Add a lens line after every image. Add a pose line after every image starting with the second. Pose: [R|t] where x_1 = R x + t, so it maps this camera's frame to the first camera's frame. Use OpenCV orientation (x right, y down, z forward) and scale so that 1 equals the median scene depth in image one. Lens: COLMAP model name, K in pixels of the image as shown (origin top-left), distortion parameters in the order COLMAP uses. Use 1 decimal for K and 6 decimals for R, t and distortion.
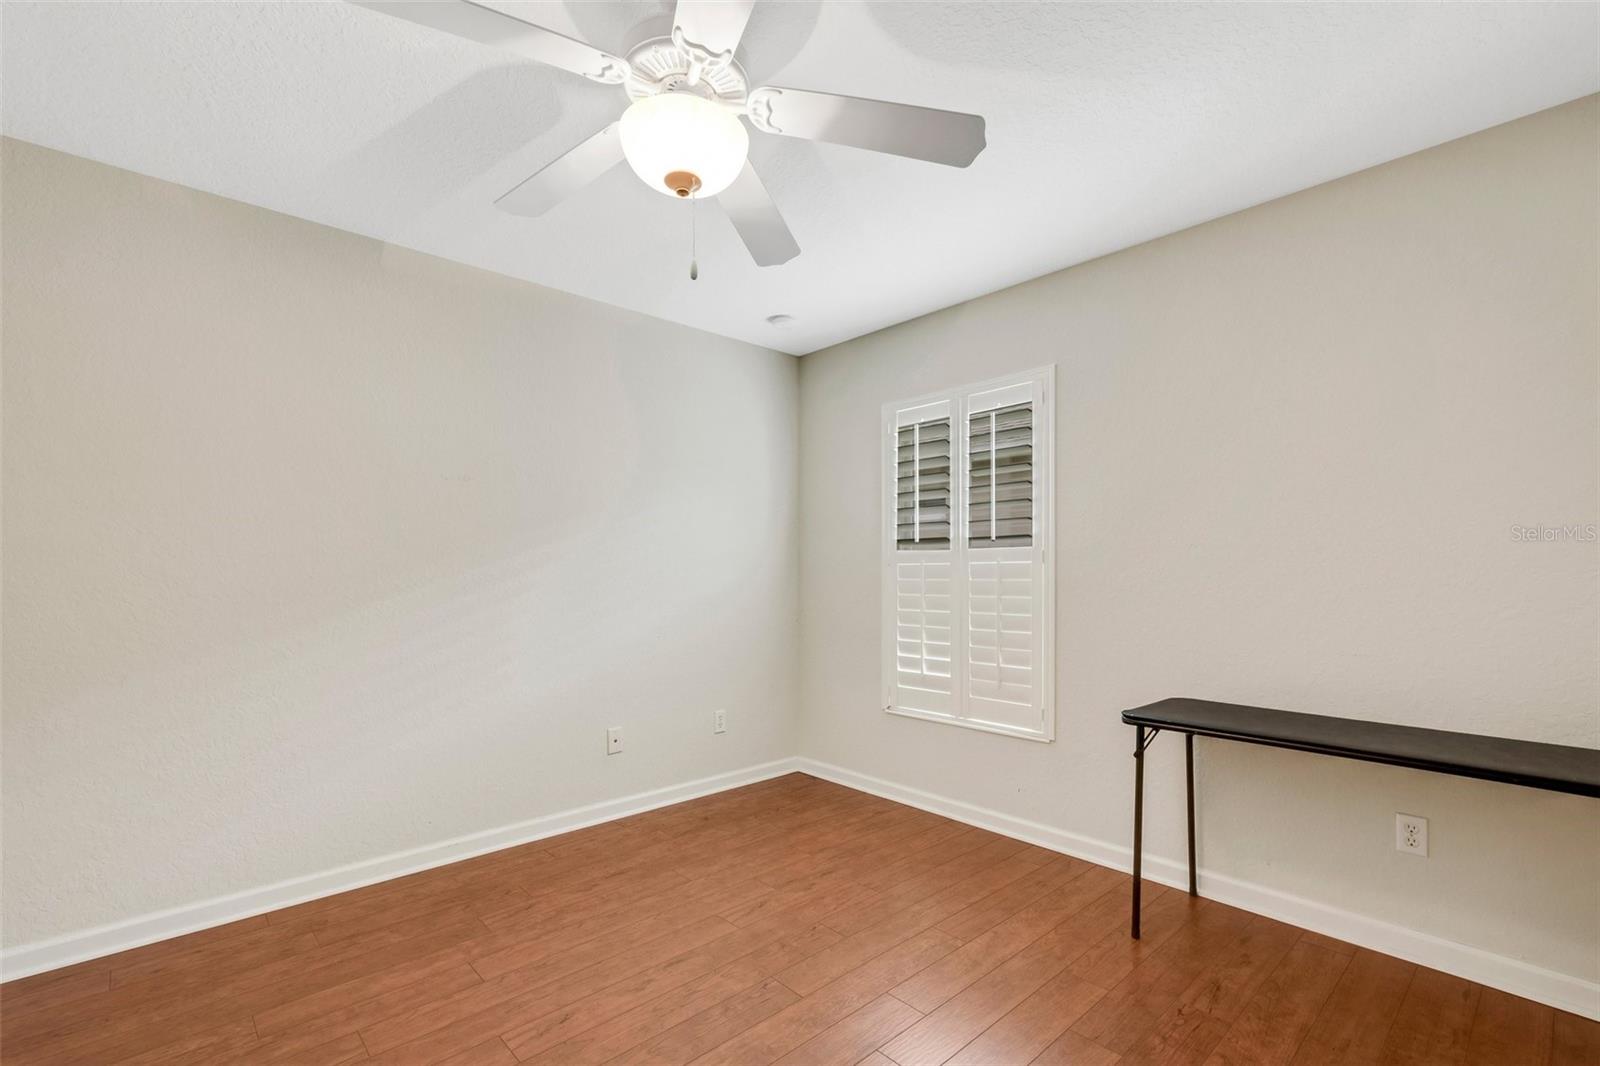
lens RADIAL K [[706.6, 0, 792.2], [0, 706.6, 574.6], [0, 0, 1]] dist [0.011339, -0.000693]
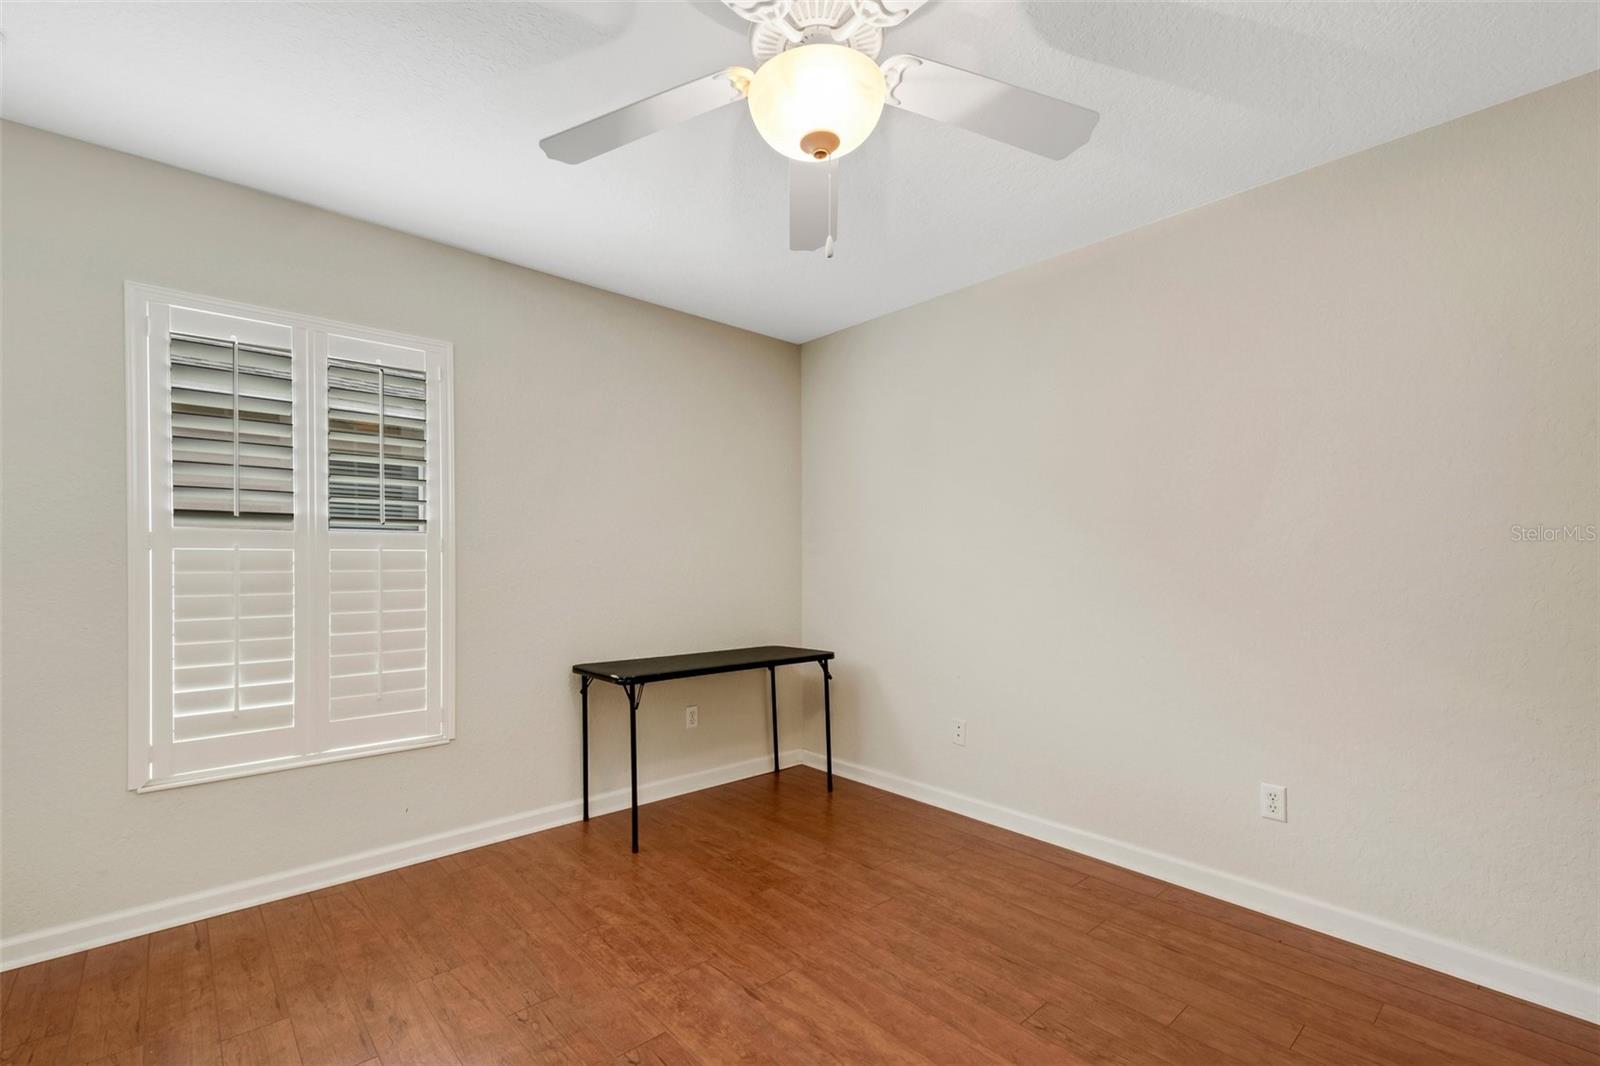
lens RADIAL K [[697.9, 0, 789.6], [0, 697.9, 572.3], [0, 0, 1]] dist [0.018214, -0.005592]
pose [[0.010143, -0.012011, 0.999876, -0.550337], [0.001718, 0.999927, 0.011994, 0.000218], [-0.999947, 0.001596, 0.010163, 0.524916]]
